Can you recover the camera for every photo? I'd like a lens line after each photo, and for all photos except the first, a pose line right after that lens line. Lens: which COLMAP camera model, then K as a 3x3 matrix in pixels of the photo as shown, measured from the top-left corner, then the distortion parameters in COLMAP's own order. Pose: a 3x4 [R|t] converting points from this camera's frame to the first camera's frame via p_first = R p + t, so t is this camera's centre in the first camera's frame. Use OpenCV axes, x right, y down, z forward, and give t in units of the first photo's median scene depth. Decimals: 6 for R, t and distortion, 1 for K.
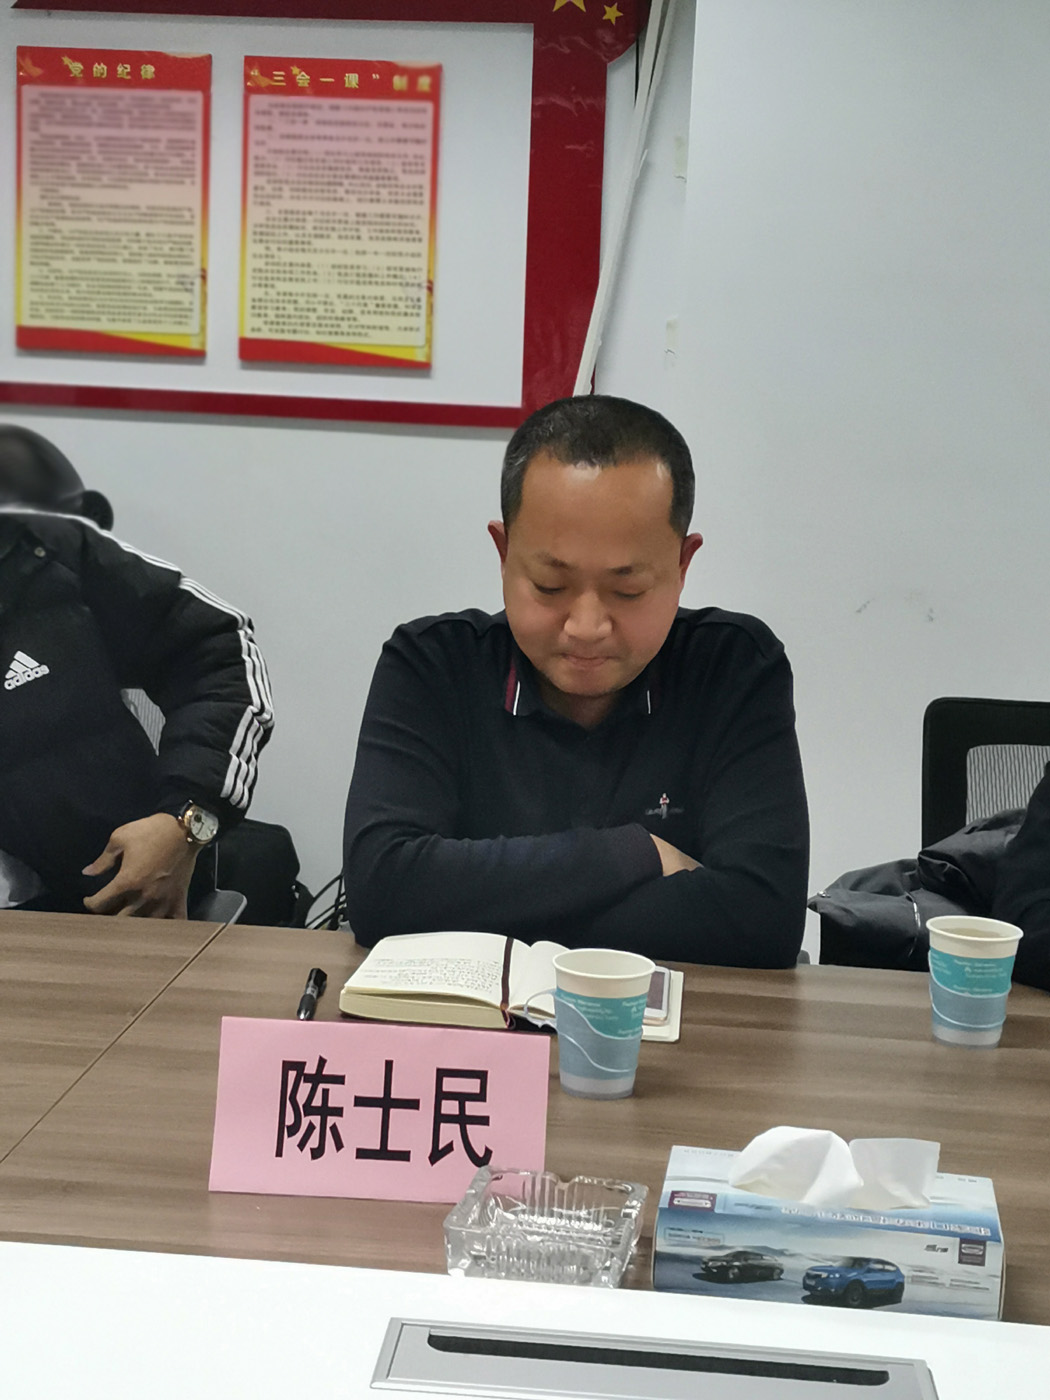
lens RADIAL K [[2153.6, 0, 516.4], [0, 2153.6, 691.6], [0, 0, 1]] dist [0.099568, 0.000000]
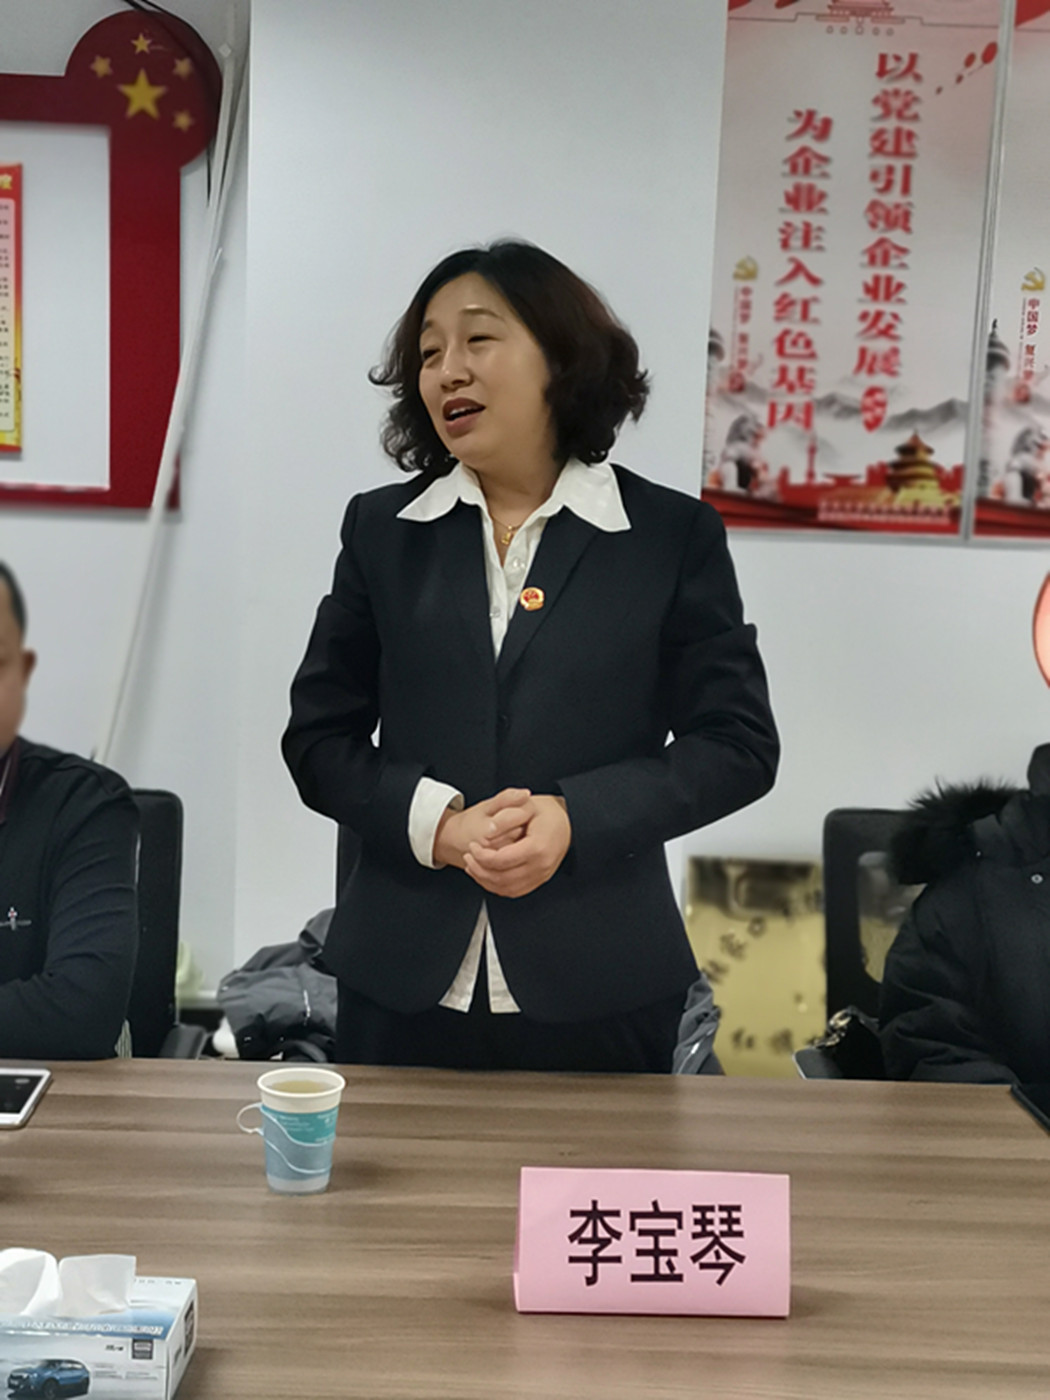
lens RADIAL K [[2153.6, 0, 530.1], [0, 2153.6, 692.2], [0, 0, 1]] dist [0.099568, 0.000000]
pose [[0.993484, -0.017033, 0.112688, 0.280985], [0.016744, 0.999854, 0.003503, -0.108674], [-0.112731, -0.001594, 0.993624, -0.235255]]
